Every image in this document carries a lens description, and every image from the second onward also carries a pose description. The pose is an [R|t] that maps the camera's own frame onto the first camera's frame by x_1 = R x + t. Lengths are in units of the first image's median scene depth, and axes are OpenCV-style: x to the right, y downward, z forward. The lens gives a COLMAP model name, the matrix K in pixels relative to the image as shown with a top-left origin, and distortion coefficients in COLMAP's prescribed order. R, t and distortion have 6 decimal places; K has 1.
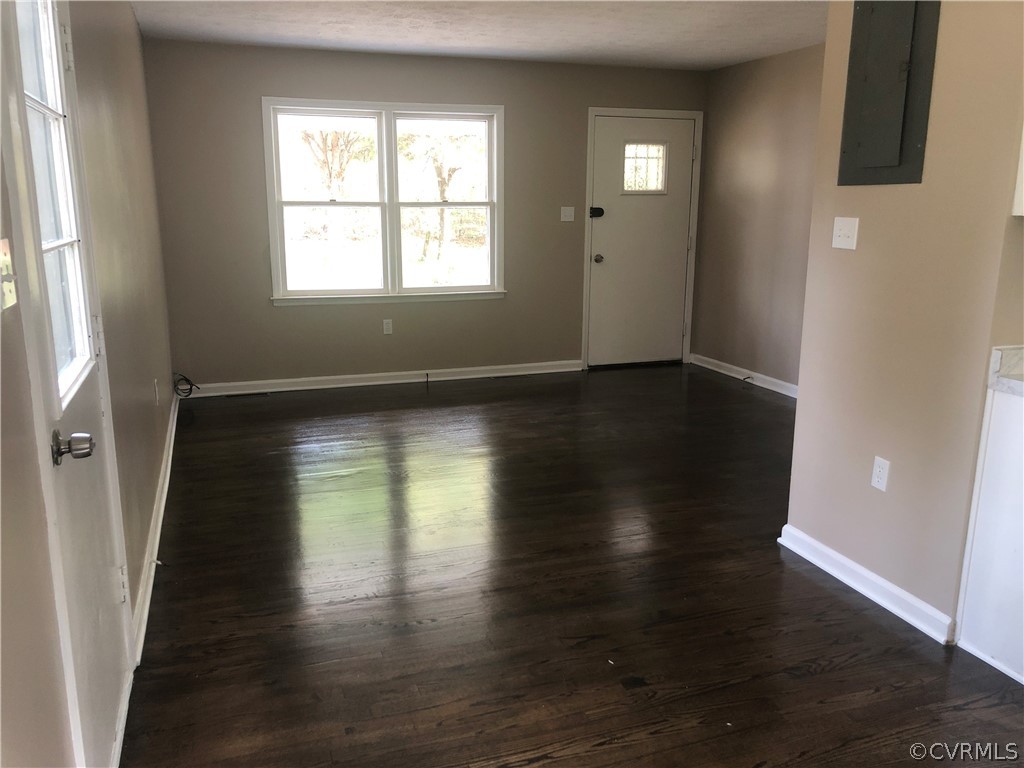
lens RADIAL K [[832.4, 0, 508.3], [0, 832.4, 386.3], [0, 0, 1]] dist [0.058437, -0.079491]
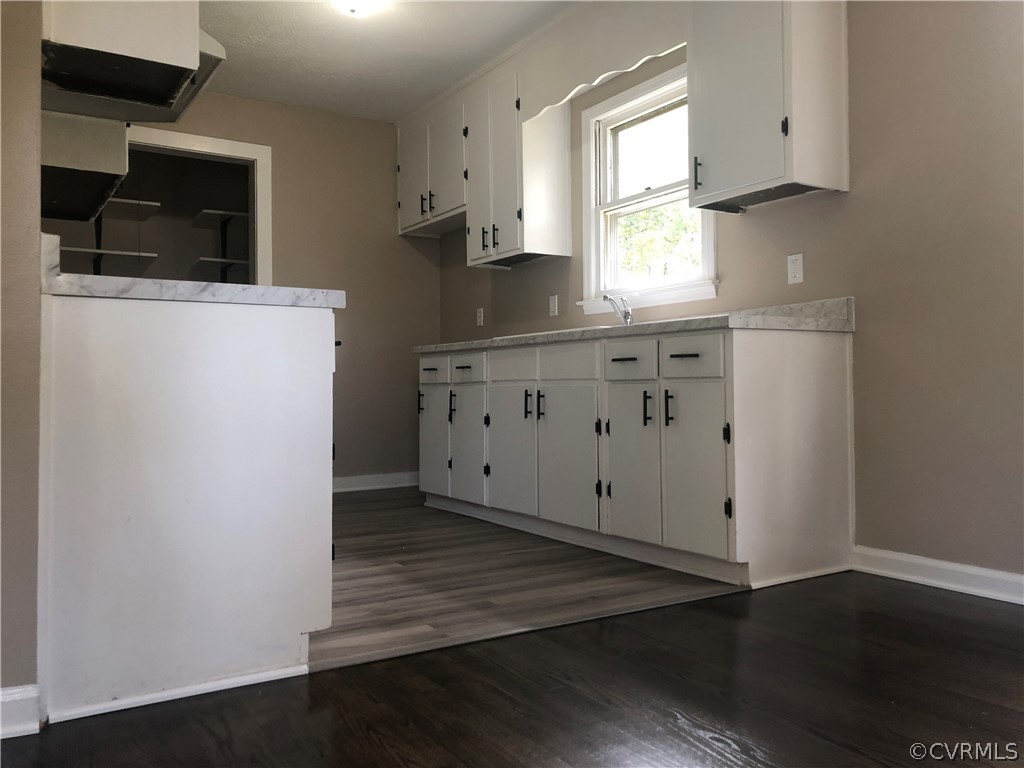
lens RADIAL K [[824.6, 0, 509.0], [0, 824.6, 382.0], [0, 0, 1]] dist [0.140081, -0.444483]
pose [[-0.220755, 0.005559, 0.975314, -0.055624], [0.218928, 0.974749, 0.043997, 0.047271], [-0.950441, 0.223236, -0.216397, 0.321683]]
